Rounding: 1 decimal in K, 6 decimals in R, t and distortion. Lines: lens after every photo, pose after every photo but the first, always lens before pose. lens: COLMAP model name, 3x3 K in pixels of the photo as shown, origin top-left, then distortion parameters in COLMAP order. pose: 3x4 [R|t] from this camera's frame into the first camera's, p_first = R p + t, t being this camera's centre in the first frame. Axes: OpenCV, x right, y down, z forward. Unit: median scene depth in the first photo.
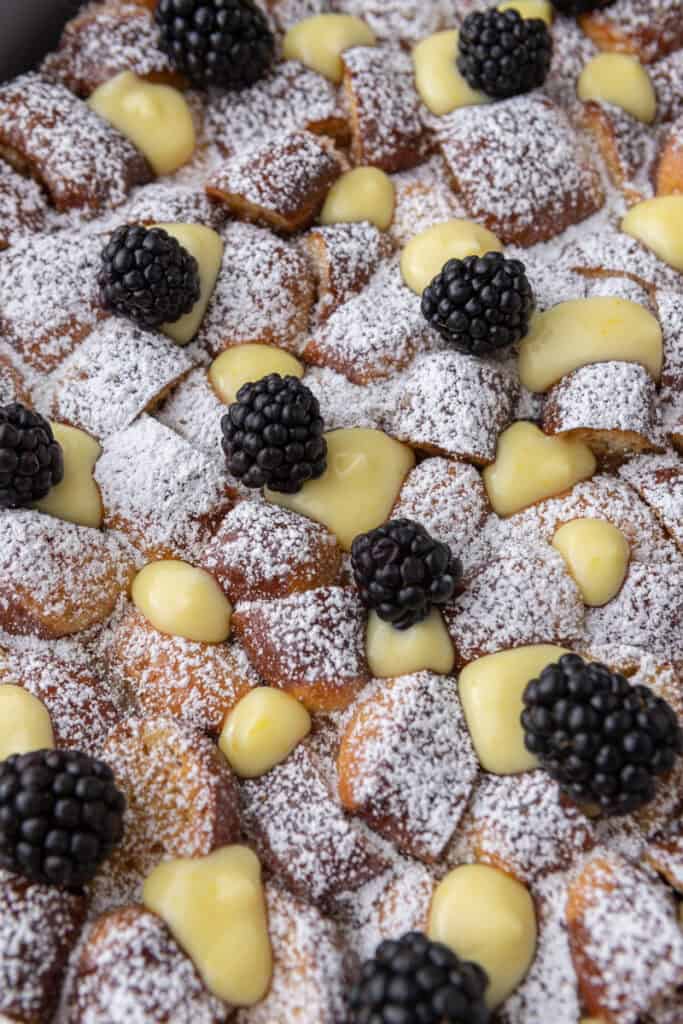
lens RADIAL K [[1292.1, 0, 310.4], [0, 1292.1, 509.9], [0, 0, 1]] dist [-0.018165, -0.031468]
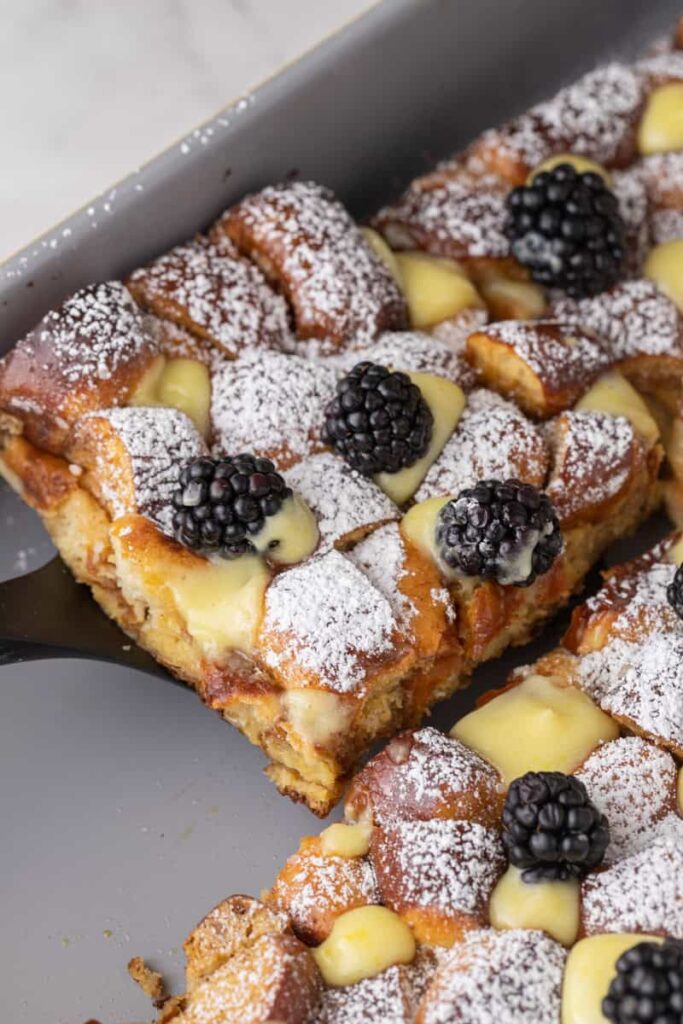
lens RADIAL K [[3220.1, 0, 341.5], [0, 3220.1, 512.0], [0, 0, 1]] dist [-0.056252, -0.599873]
pose [[0.940981, 0.251755, -0.226216, 0.418747], [-0.288084, 0.946582, -0.144882, 0.222142], [0.177657, 0.201500, 0.963242, -1.416990]]
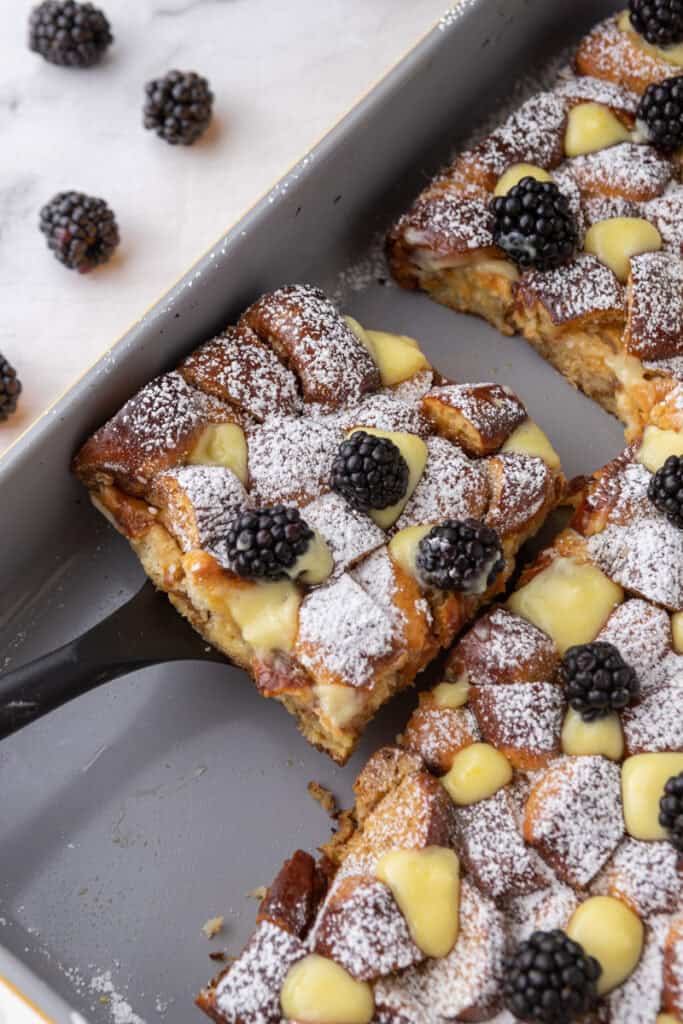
lens RADIAL K [[1569.7, 0, 341.5], [0, 1569.7, 512.0], [0, 0, 1]] dist [-0.041743, 0.064387]
pose [[0.976796, 0.185038, -0.107844, -0.051123], [-0.181902, 0.982570, 0.038304, -0.150435], [0.113052, -0.017798, 0.993430, -0.719693]]
